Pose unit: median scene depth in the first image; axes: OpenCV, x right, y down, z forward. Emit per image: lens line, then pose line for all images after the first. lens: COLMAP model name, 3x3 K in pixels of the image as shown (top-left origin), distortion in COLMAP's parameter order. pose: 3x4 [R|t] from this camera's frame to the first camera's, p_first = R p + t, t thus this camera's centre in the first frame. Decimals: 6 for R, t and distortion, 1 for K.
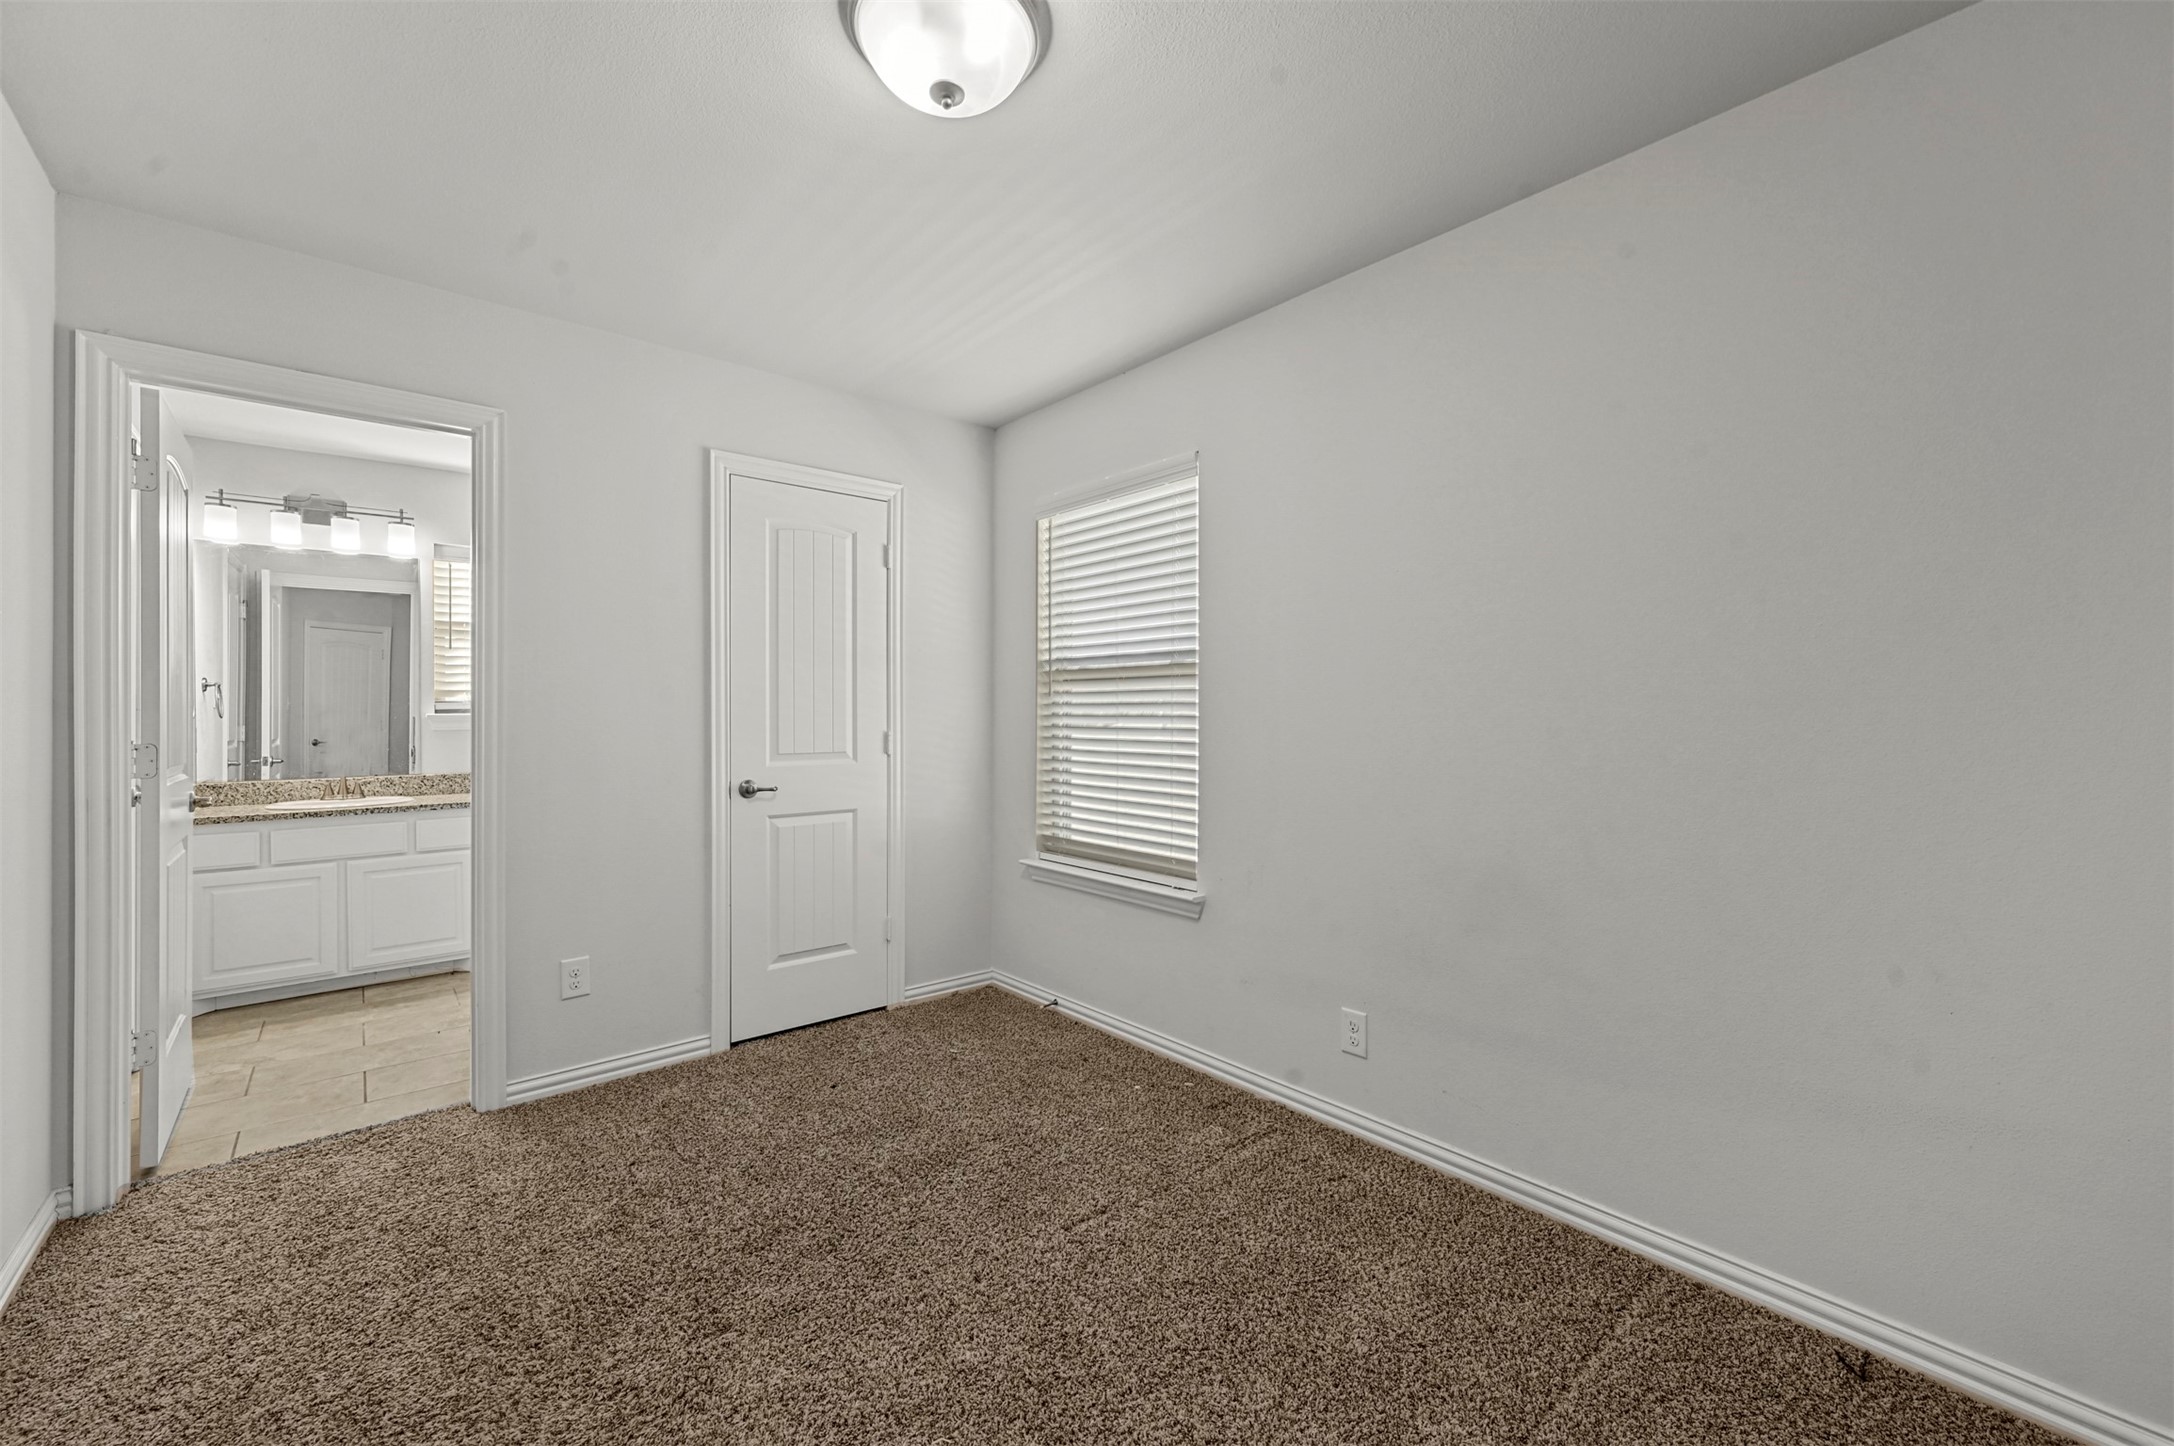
lens RADIAL K [[861.3, 0, 1082.5], [0, 861.3, 716.8], [0, 0, 1]] dist [0.002665, 0.000456]
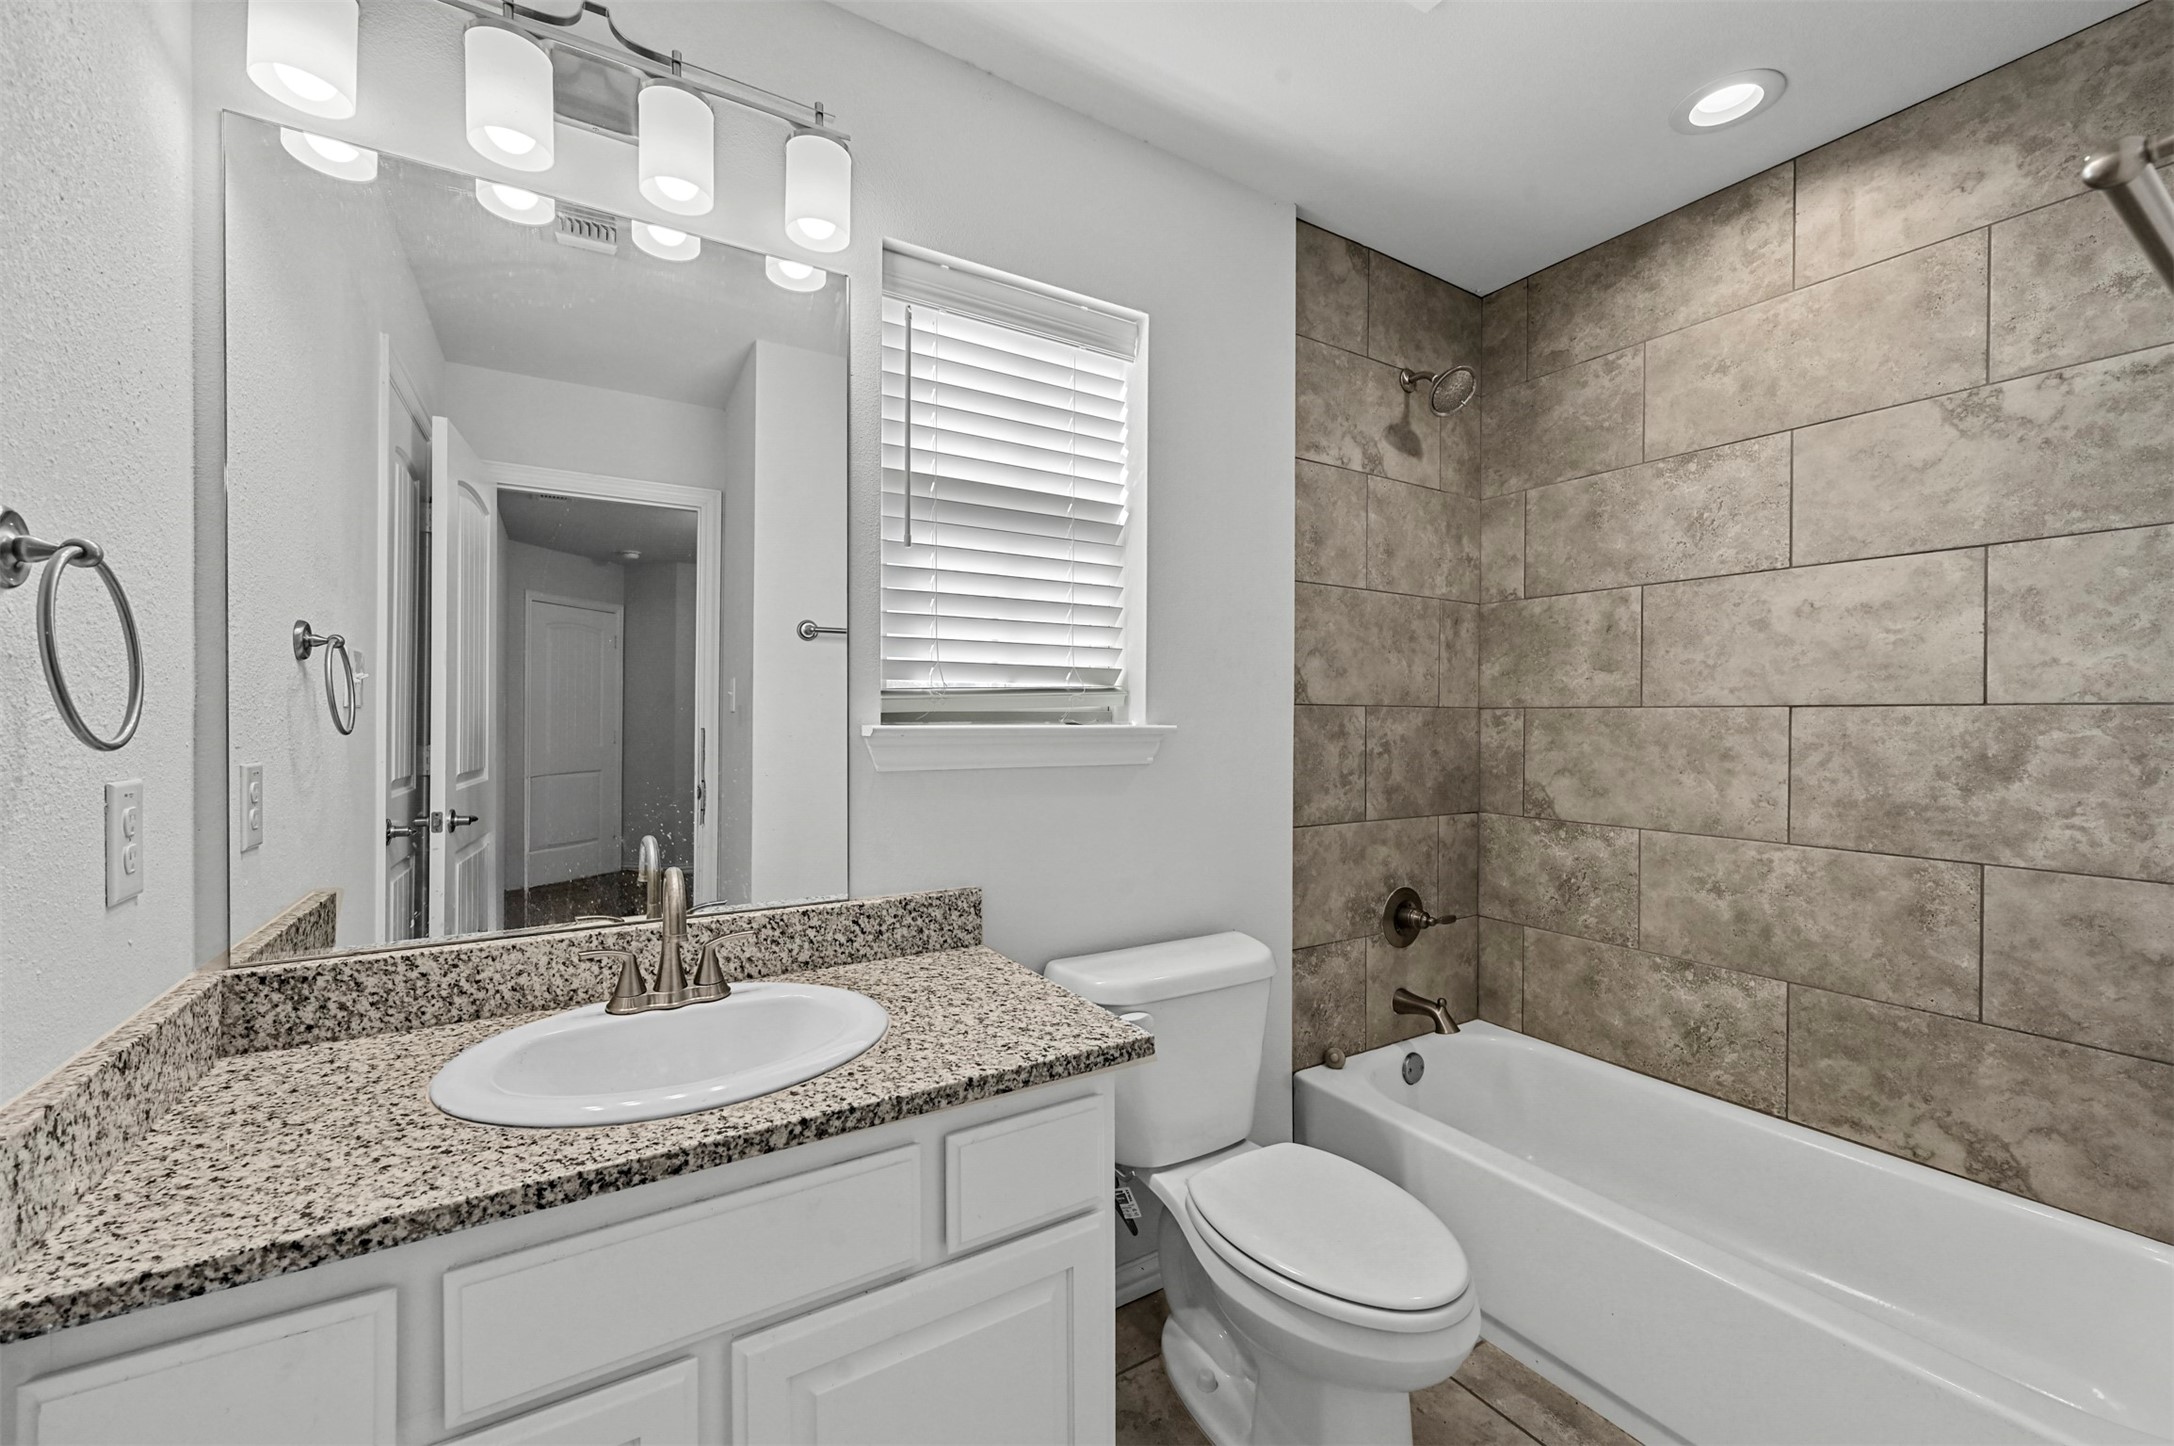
lens RADIAL K [[861.3, 0, 1082.5], [0, 861.3, 716.8], [0, 0, 1]] dist [0.002665, 0.000456]
pose [[0.987818, 0.004715, -0.155540, -0.625762], [-0.004815, 0.999988, -0.000268, -0.006969], [0.155537, 0.001014, 0.987830, 0.678763]]
